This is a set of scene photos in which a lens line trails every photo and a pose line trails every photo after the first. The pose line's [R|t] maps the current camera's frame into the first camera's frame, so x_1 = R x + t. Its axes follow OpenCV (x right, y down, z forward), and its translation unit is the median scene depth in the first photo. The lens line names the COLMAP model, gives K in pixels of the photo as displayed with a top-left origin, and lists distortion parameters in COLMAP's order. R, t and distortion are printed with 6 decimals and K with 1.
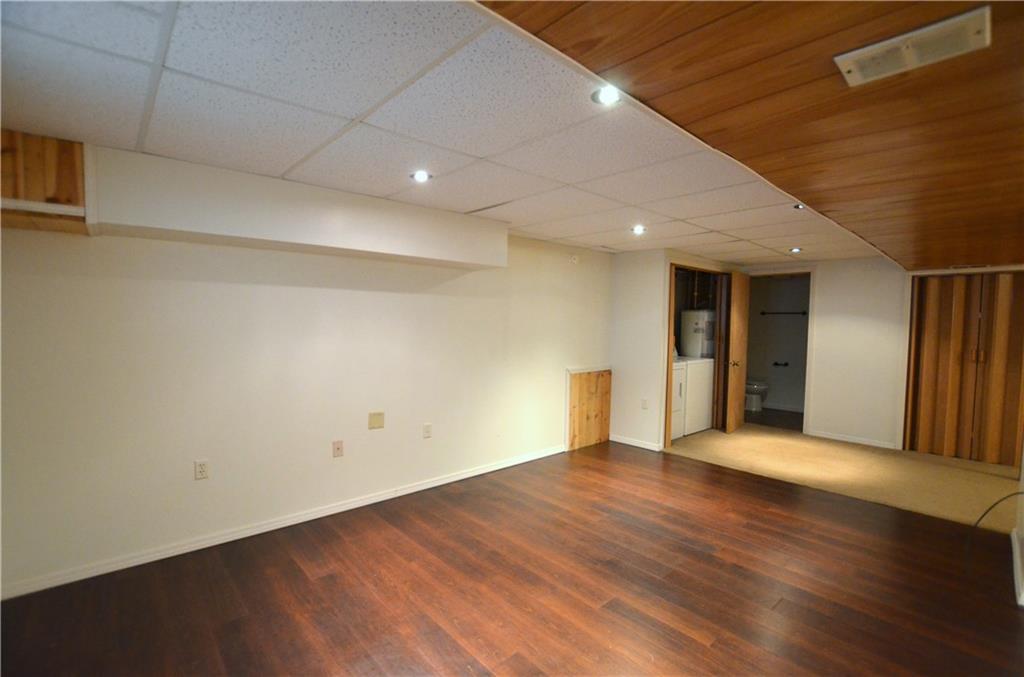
lens RADIAL K [[460.9, 0, 509.6], [0, 460.9, 342.6], [0, 0, 1]] dist [-0.029470, 0.002799]
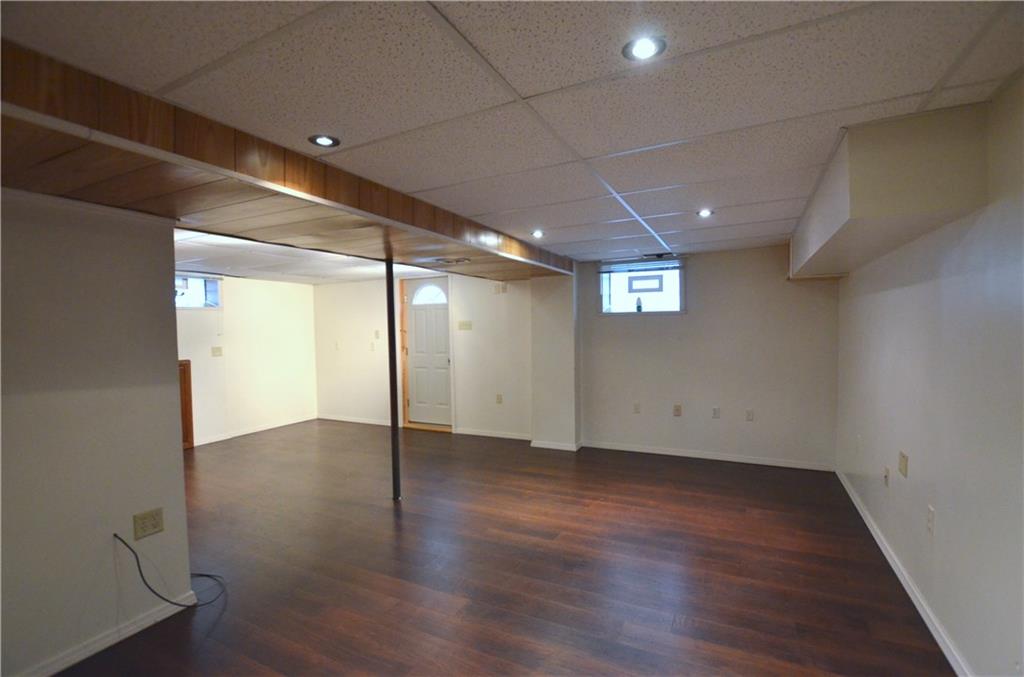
lens RADIAL K [[460.9, 0, 513.0], [0, 460.9, 337.9], [0, 0, 1]] dist [-0.029470, 0.002799]
pose [[-0.928579, -0.007005, -0.371068, 0.514699], [-0.033270, 0.997368, 0.064428, -0.050937], [0.369640, 0.072172, -0.926368, 1.333009]]
